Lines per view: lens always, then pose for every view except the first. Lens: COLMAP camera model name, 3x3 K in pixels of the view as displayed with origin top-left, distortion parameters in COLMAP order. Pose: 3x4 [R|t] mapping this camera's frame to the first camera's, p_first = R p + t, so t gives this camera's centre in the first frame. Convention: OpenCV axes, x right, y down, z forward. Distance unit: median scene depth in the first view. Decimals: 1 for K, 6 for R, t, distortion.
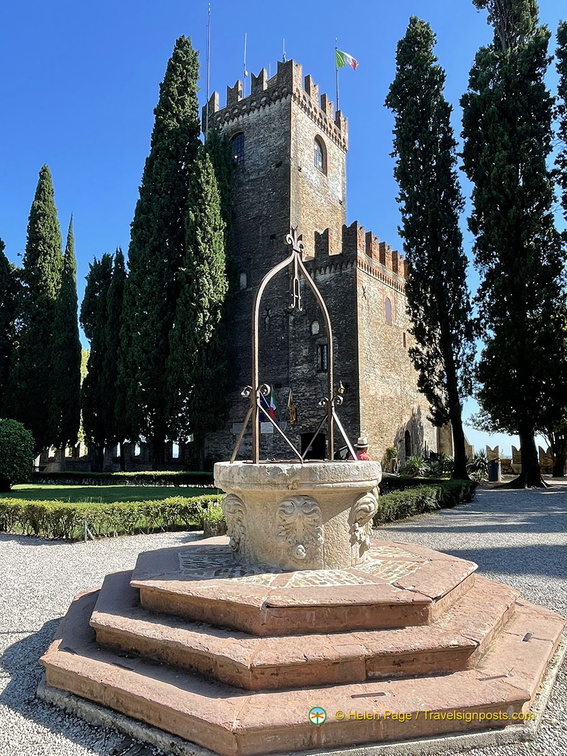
lens RADIAL K [[537.8, 0, 280.3], [0, 537.8, 367.0], [0, 0, 1]] dist [0.034917, -0.014409]
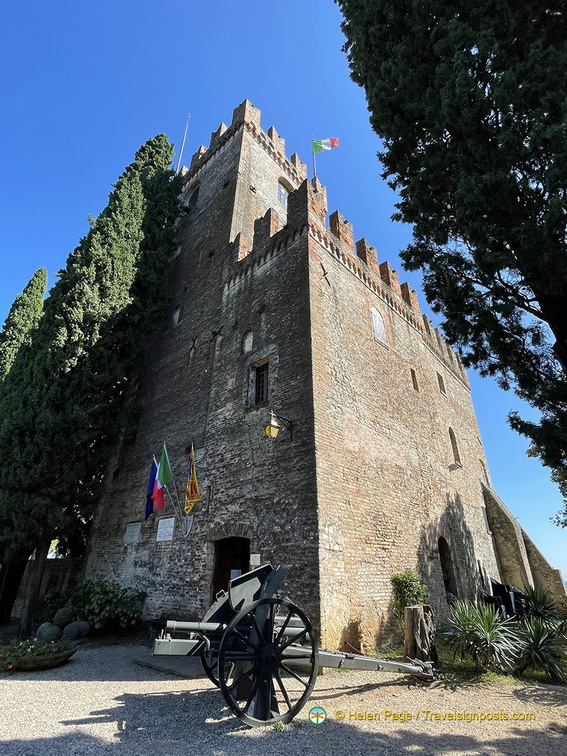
lens RADIAL K [[375.5, 0, 276.4], [0, 375.5, 371.3], [0, 0, 1]] dist [0.000559, -0.001266]
pose [[0.987764, -0.063168, -0.142592, 0.151575], [0.012418, 0.943254, -0.331839, 0.092805], [0.155462, 0.326008, 0.932497, 0.635333]]
